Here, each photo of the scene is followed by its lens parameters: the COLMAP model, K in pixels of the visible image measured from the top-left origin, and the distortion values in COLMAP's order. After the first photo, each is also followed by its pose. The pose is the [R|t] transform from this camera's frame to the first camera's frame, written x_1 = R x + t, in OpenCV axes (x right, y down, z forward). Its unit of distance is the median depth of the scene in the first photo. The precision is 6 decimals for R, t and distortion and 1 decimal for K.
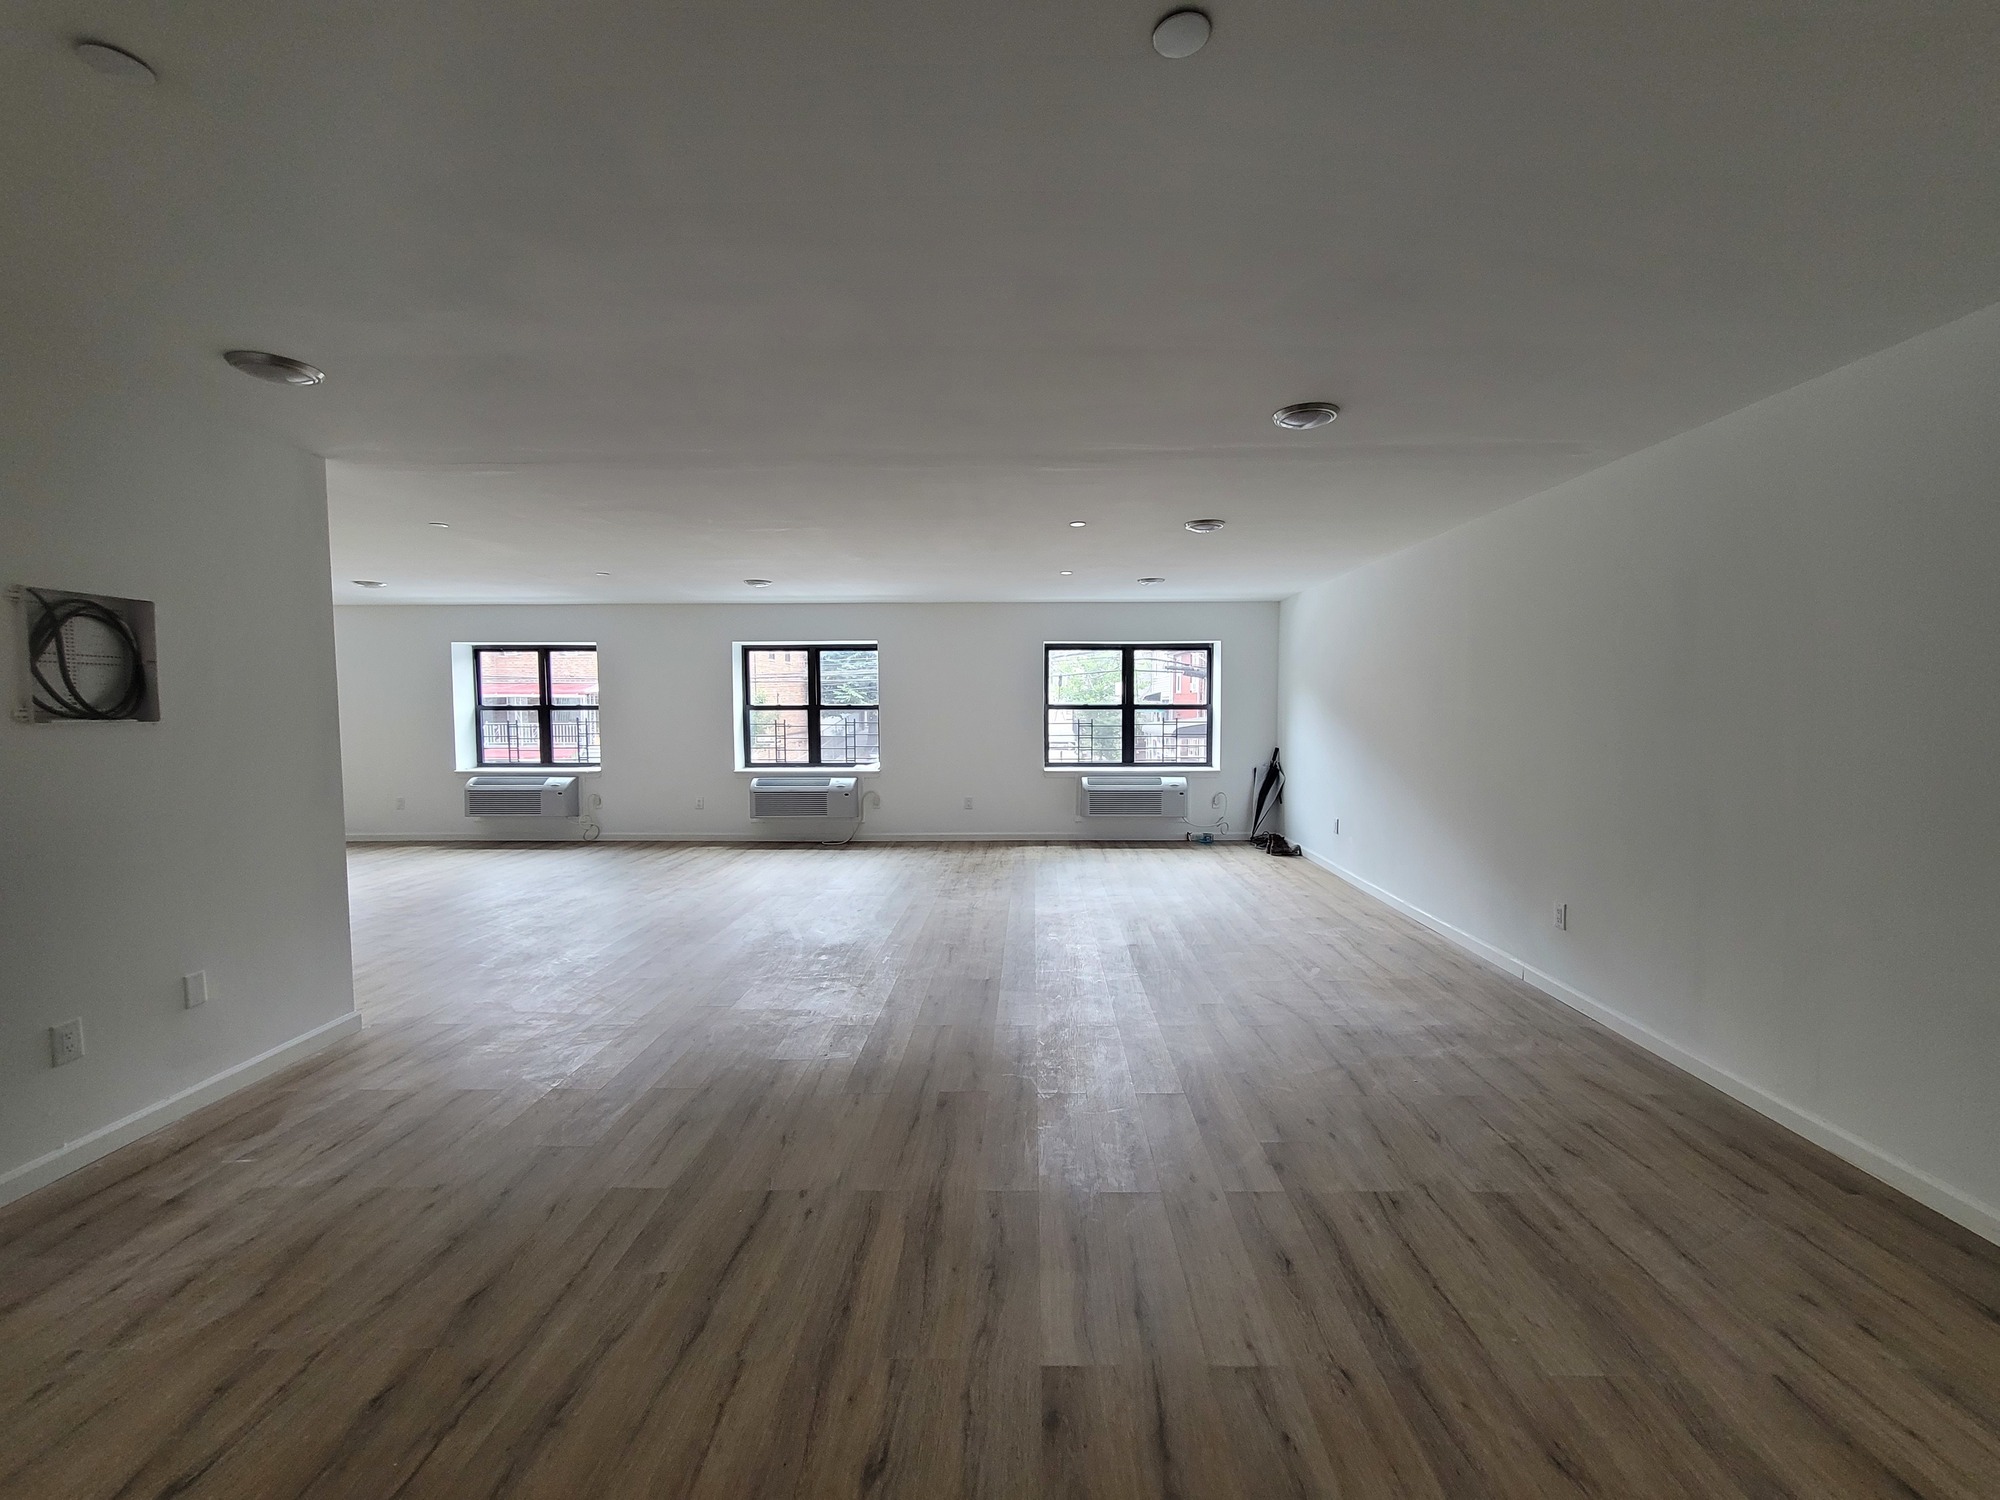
lens RADIAL K [[804.3, 0, 1009.3], [0, 804.3, 753.9], [0, 0, 1]] dist [-0.002272, -0.000477]
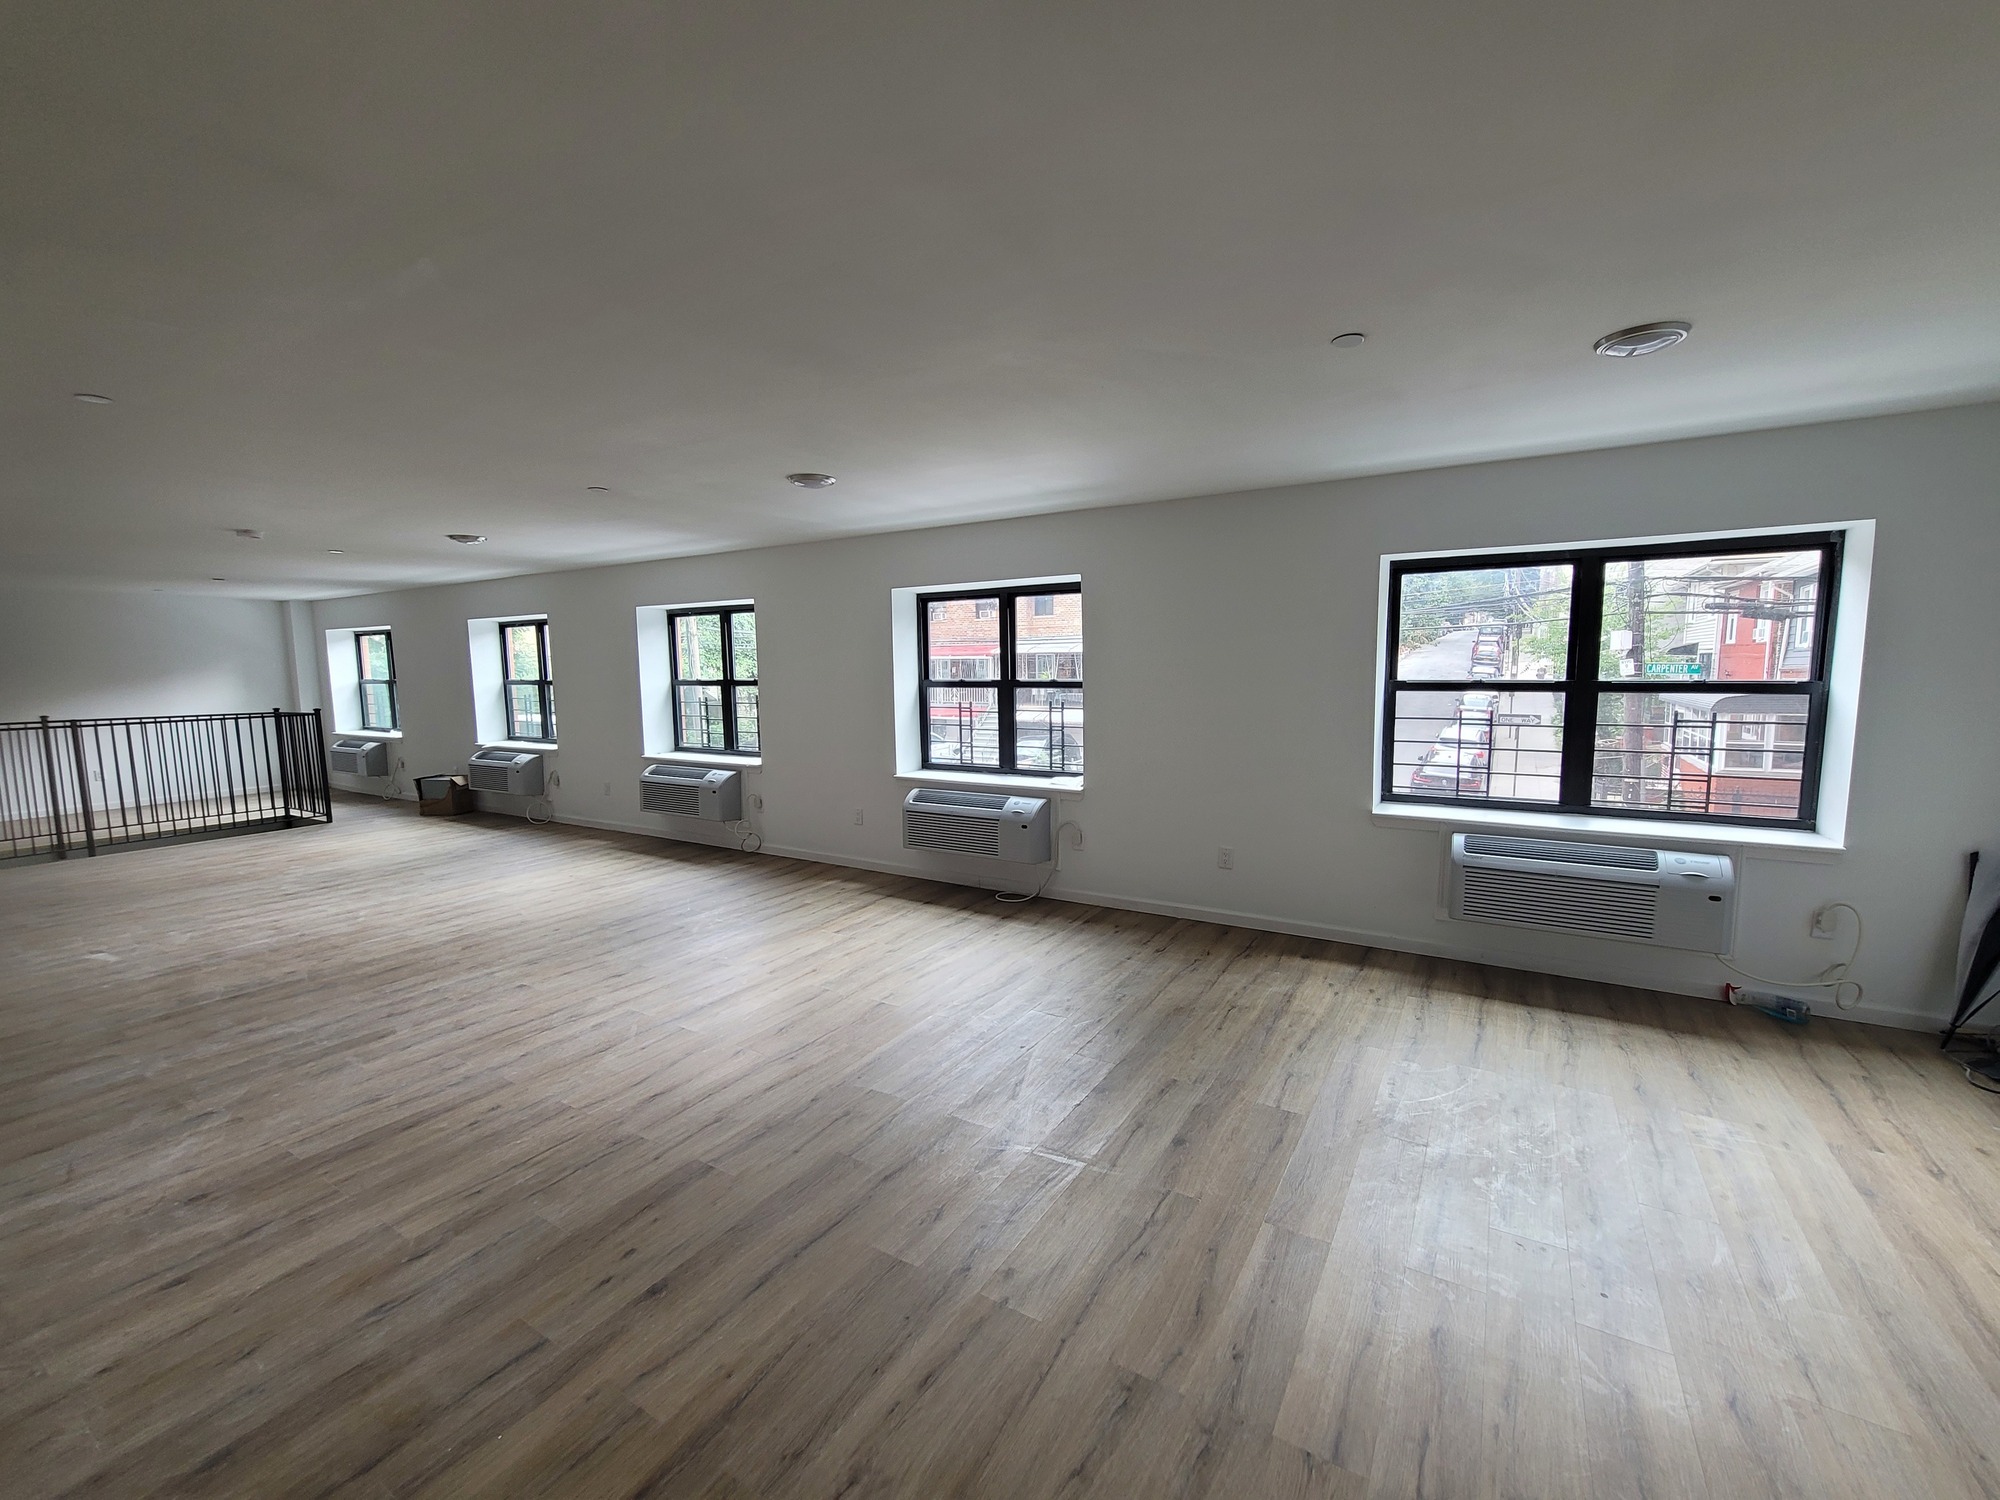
lens RADIAL K [[826.1, 0, 1008.9], [0, 826.1, 750.9], [0, 0, 1]] dist [-0.012338, 0.009466]
pose [[0.872854, 0.042946, -0.486088, 0.092295], [-0.019965, 0.998429, 0.052362, -0.039726], [0.487573, -0.035999, 0.872340, 0.422615]]
